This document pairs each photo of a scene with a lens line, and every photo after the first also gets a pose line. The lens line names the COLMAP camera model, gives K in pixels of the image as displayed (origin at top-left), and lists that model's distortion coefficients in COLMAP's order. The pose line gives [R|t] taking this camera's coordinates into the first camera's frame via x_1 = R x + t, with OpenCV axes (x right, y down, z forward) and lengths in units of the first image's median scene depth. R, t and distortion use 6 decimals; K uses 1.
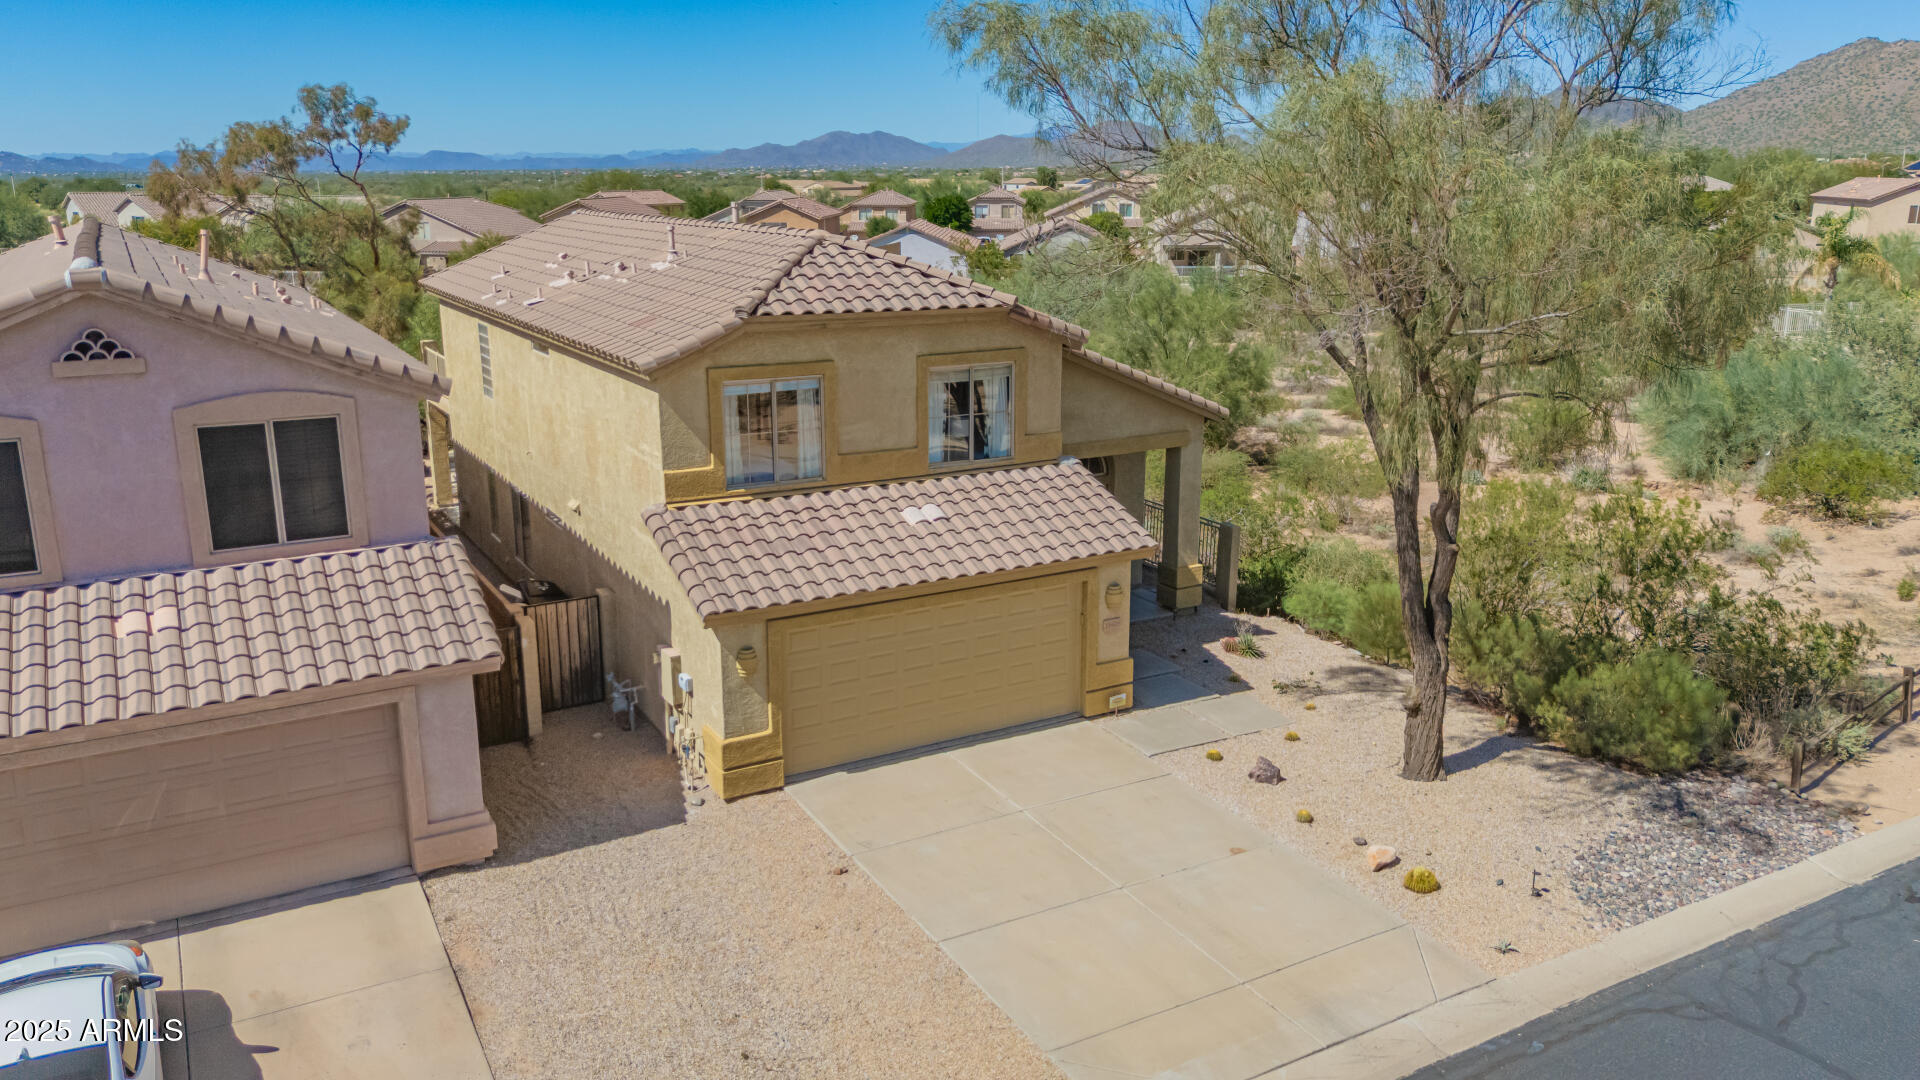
lens RADIAL K [[1425.9, 0, 960.0], [0, 1425.9, 540.0], [0, 0, 1]] dist [0.083499, -0.083688]
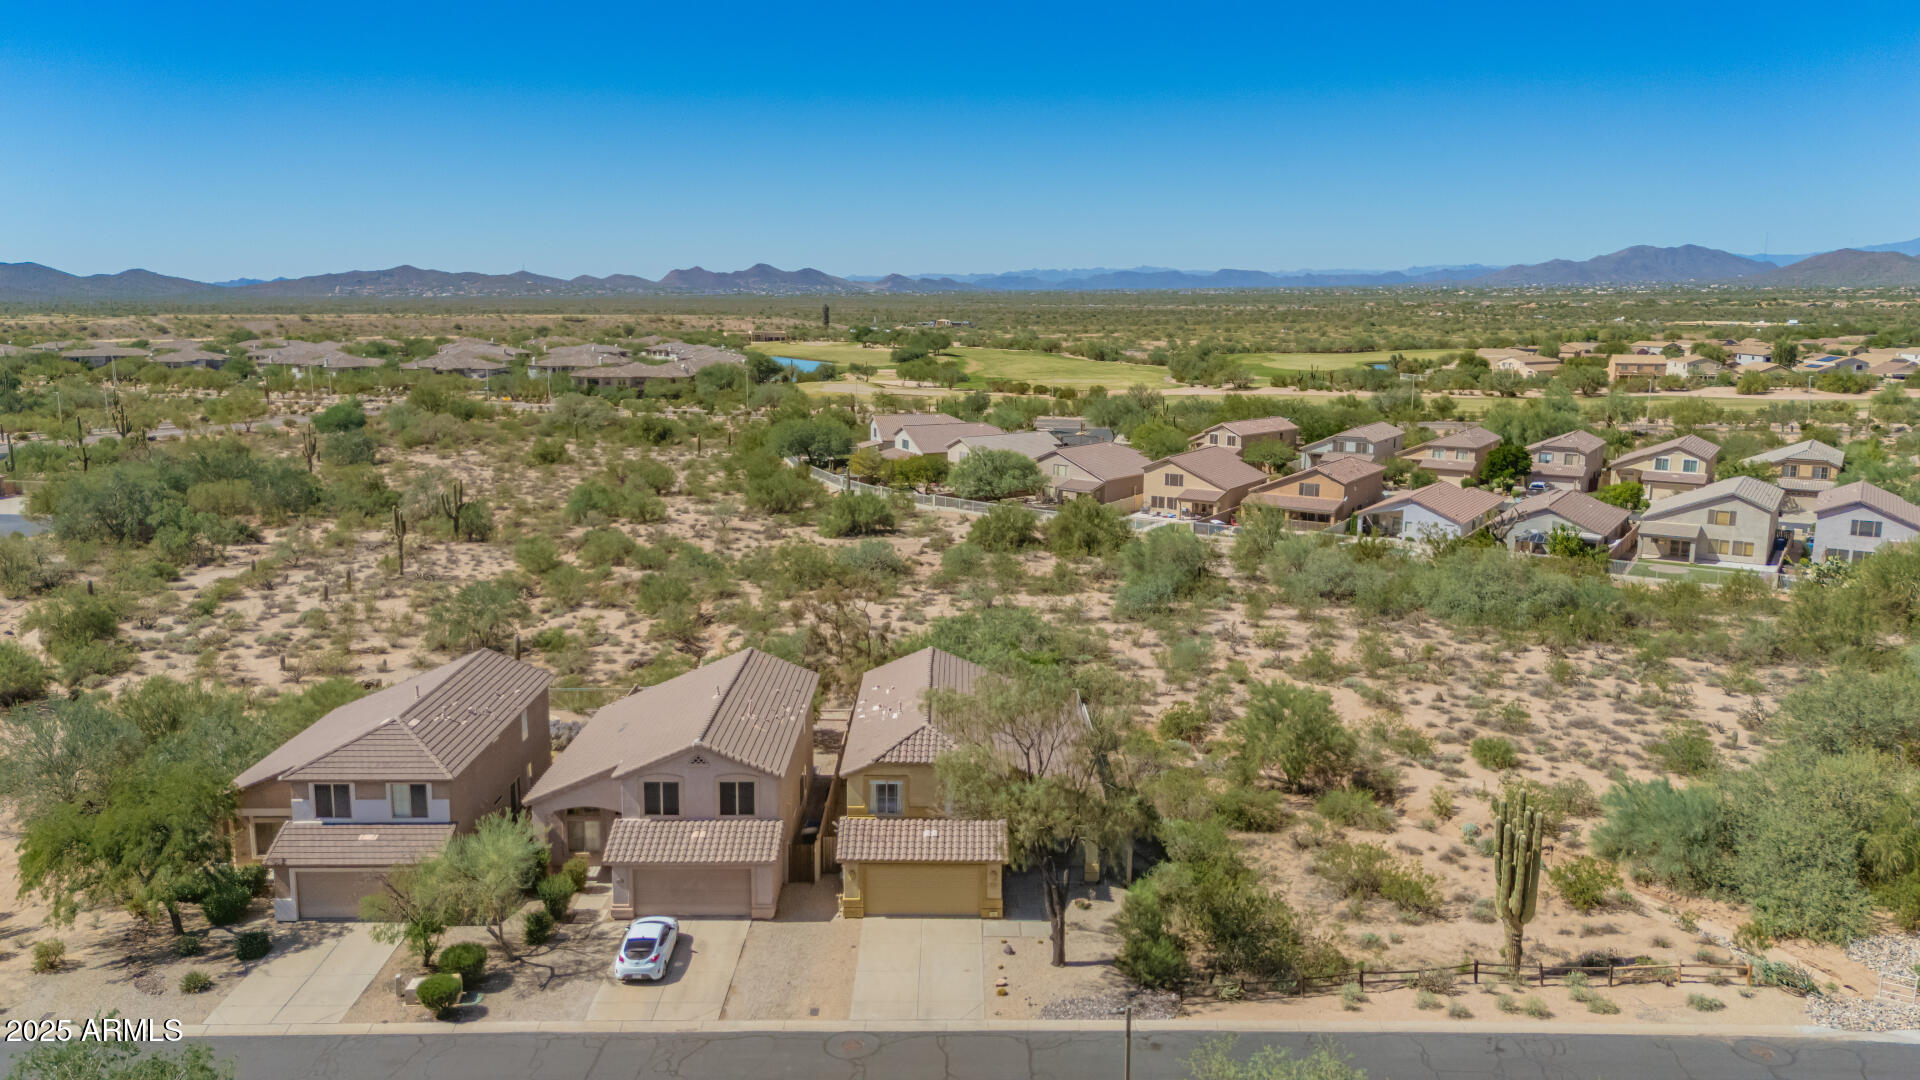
lens RADIAL K [[1404.0, 0, 960.0], [0, 1404.0, 540.0], [0, 0, 1]] dist [0.090486, -0.103753]
pose [[0.867719, 0.095145, -0.487865, 1.439982], [-0.130687, 0.990647, -0.039242, -0.532543], [0.479568, 0.097809, 0.872037, -1.610537]]
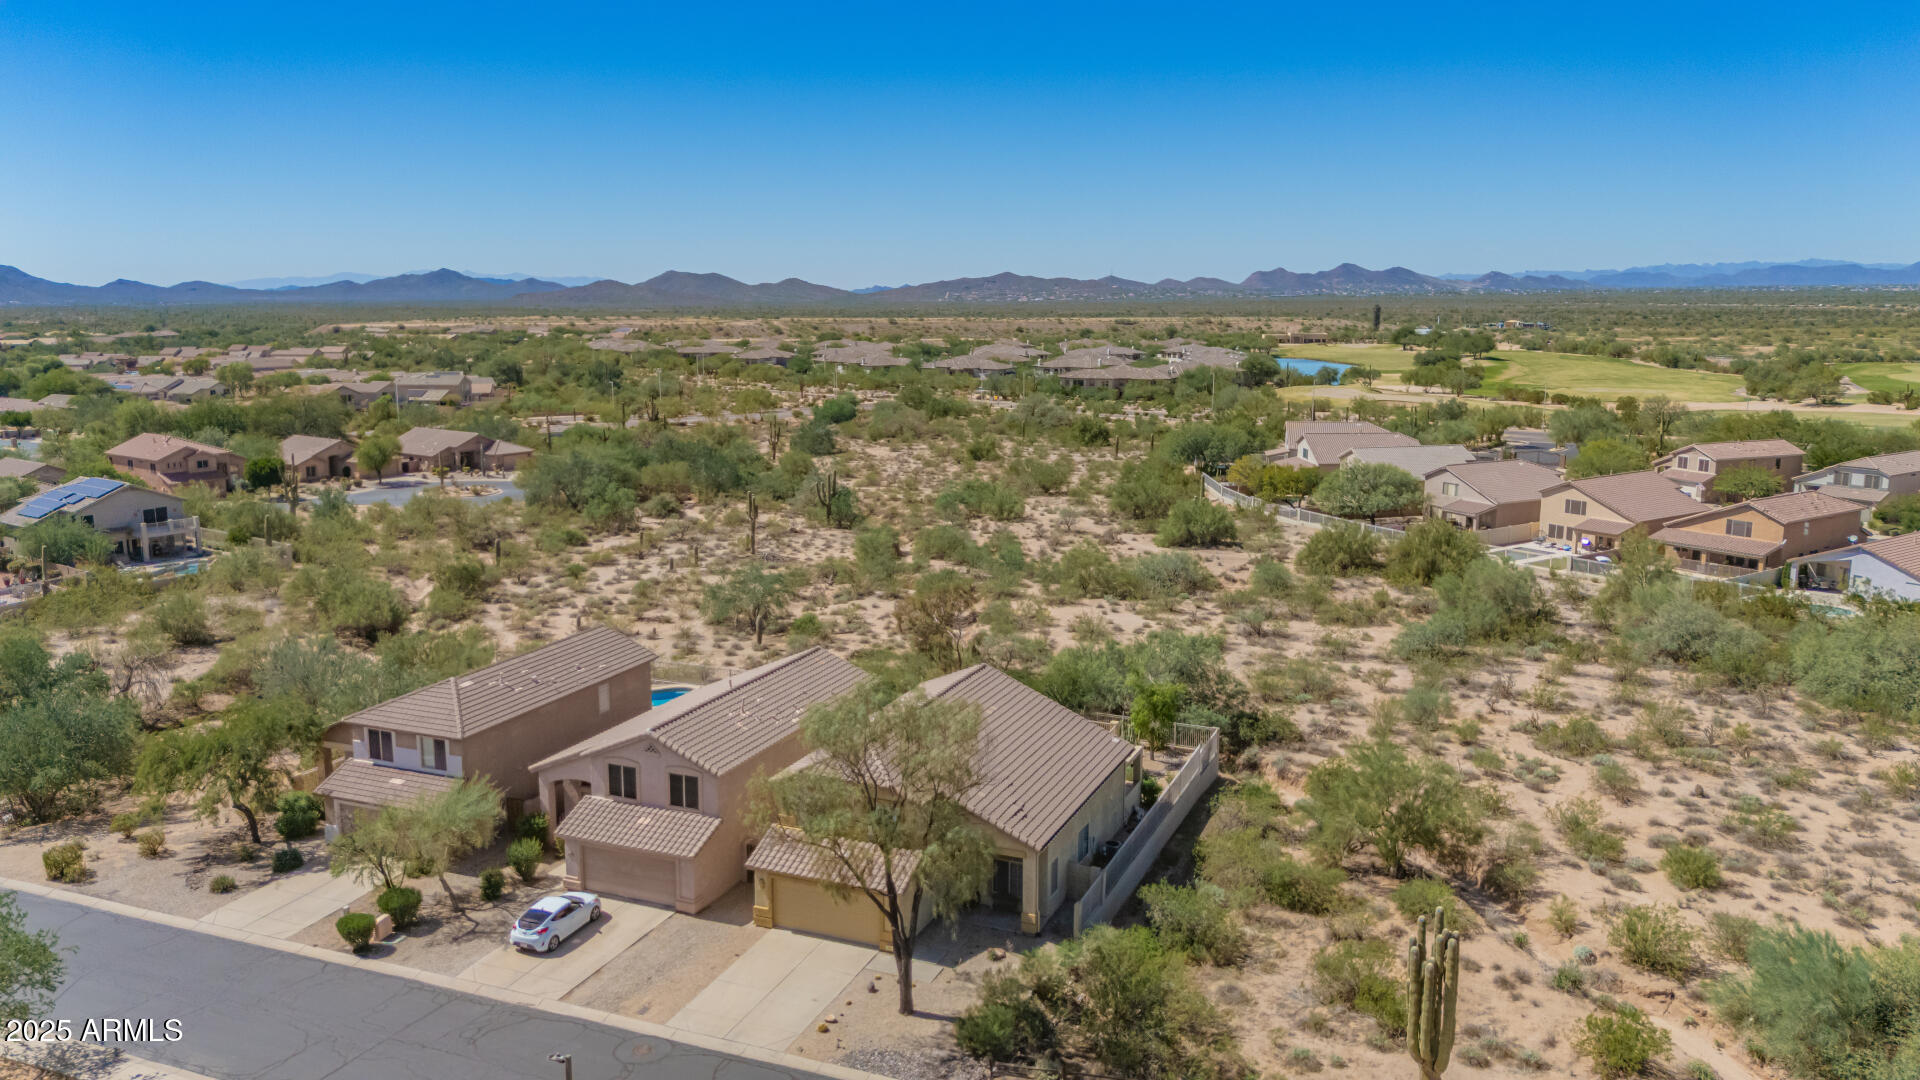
lens RADIAL K [[1404.0, 0, 960.0], [0, 1404.0, 540.0], [0, 0, 1]] dist [0.090486, -0.103753]
pose [[0.604377, 0.144385, -0.783506, 2.314063], [-0.200373, 0.979377, 0.025917, -0.780560], [0.771090, 0.141330, 0.620843, -0.668555]]
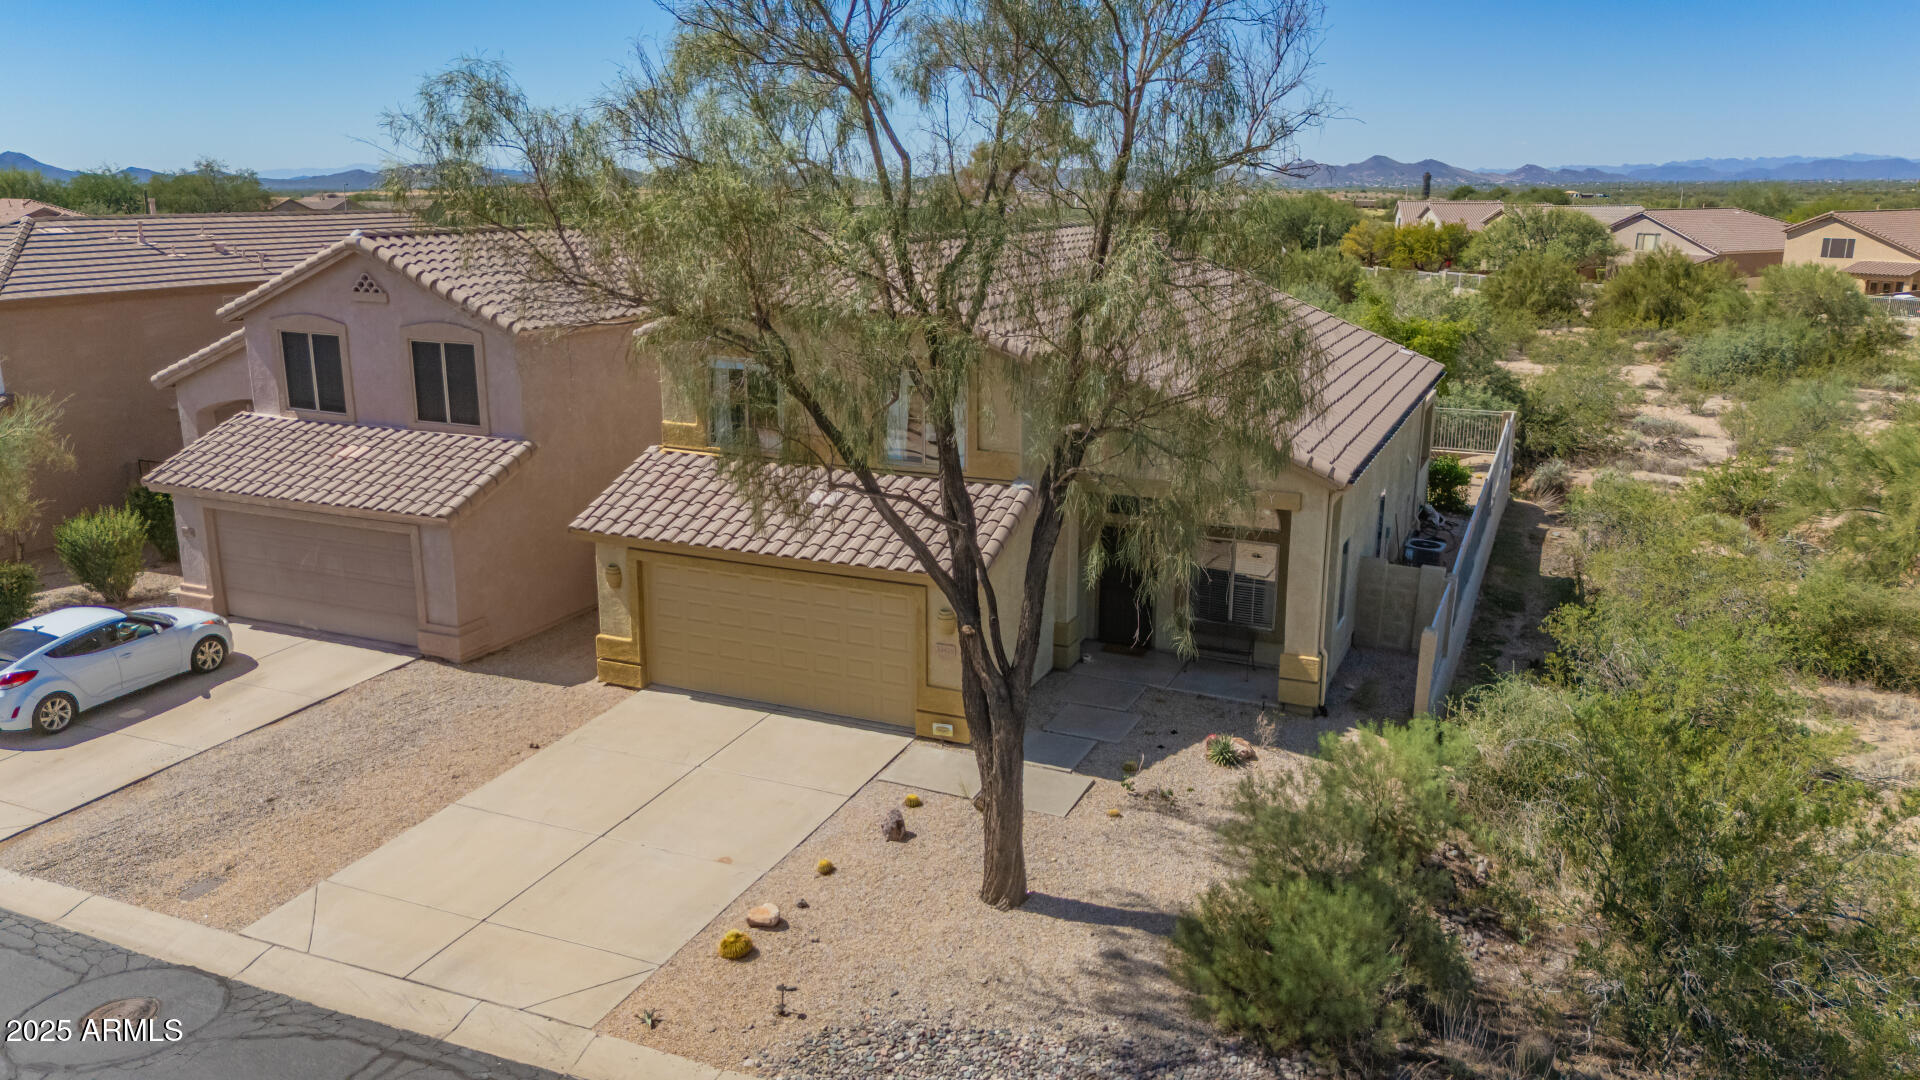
lens RADIAL K [[1400.2, 0, 960.0], [0, 1400.2, 540.0], [0, 0, 1]] dist [0.099716, -0.101393]
pose [[0.593007, 0.204155, -0.778886, 0.917354], [-0.206170, 0.973574, 0.098217, -0.120180], [0.778355, 0.102340, 0.619427, 0.447369]]
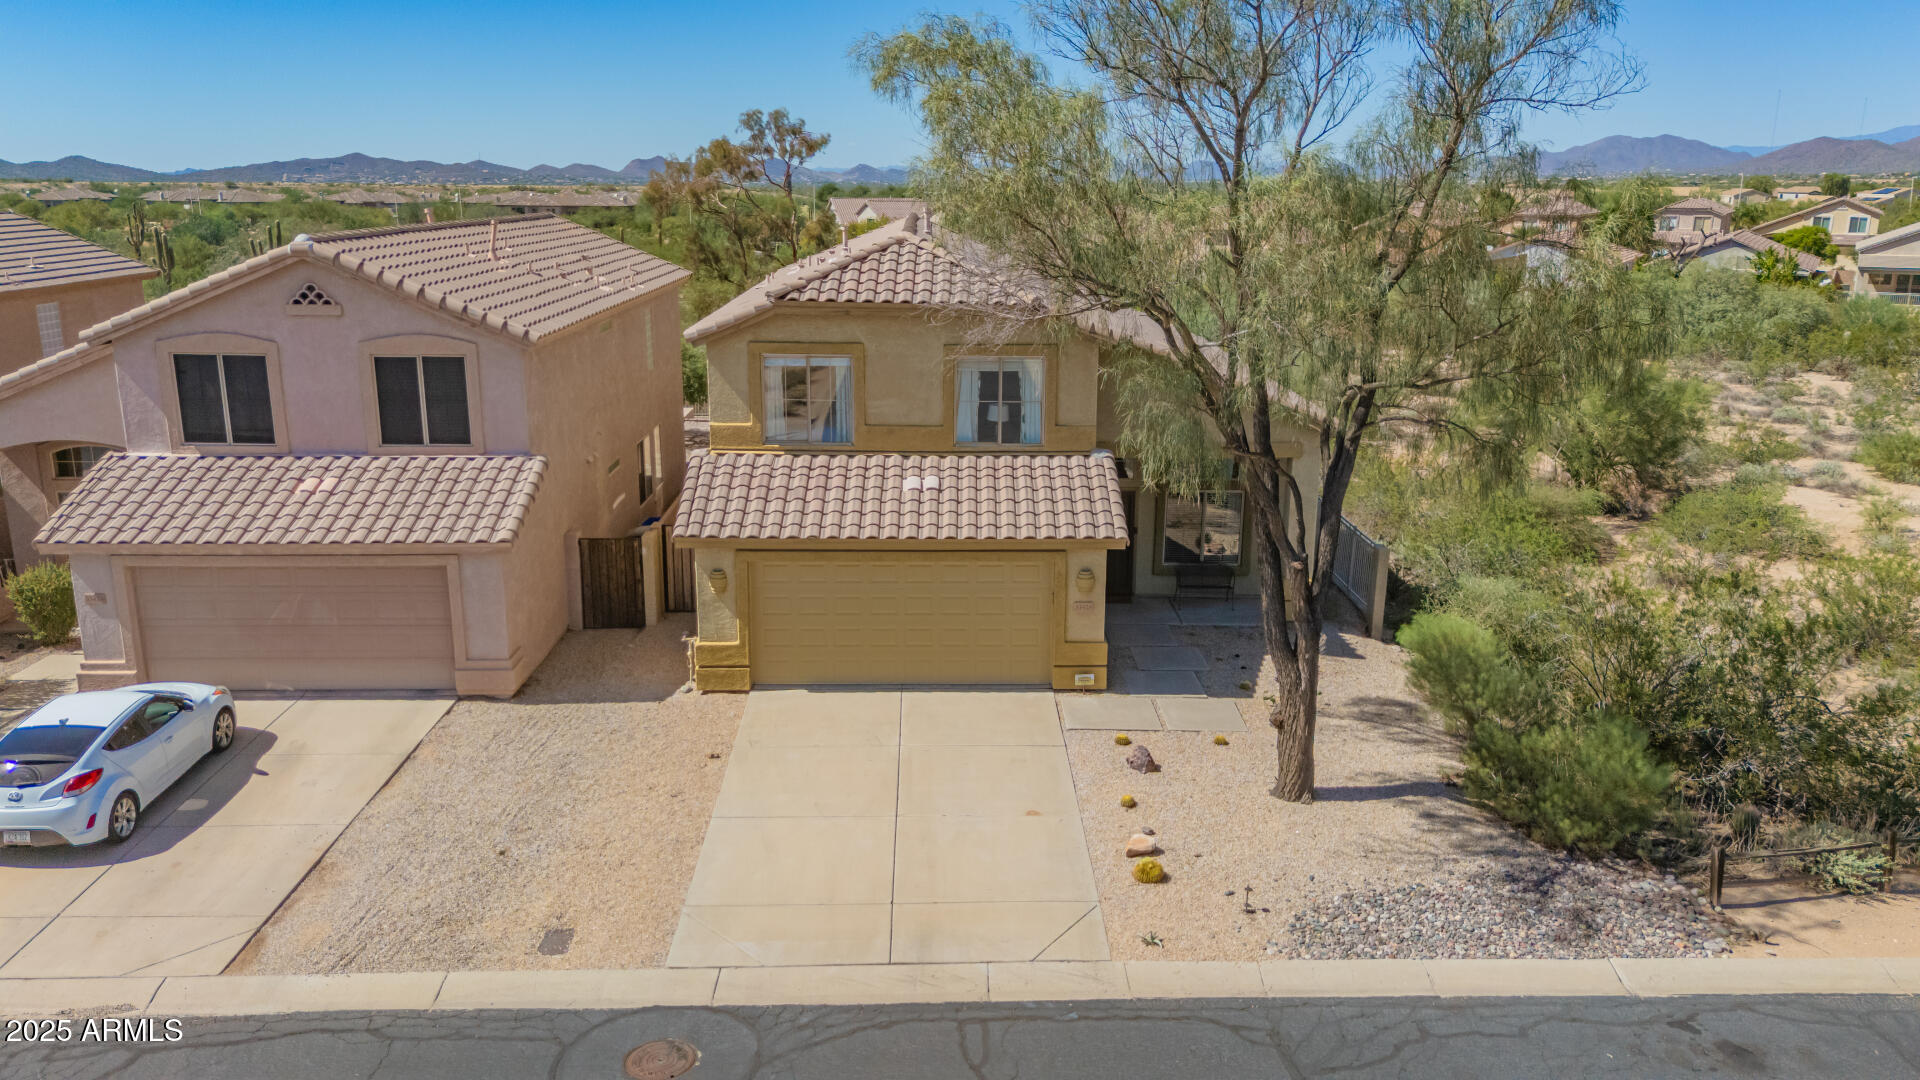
lens RADIAL K [[1404.0, 0, 960.0], [0, 1404.0, 540.0], [0, 0, 1]] dist [0.090486, -0.103753]
pose [[0.878000, 0.125583, -0.461893, 0.550171], [-0.126569, 0.991534, 0.028995, -0.010239], [0.461624, 0.033004, 0.886462, 0.026831]]
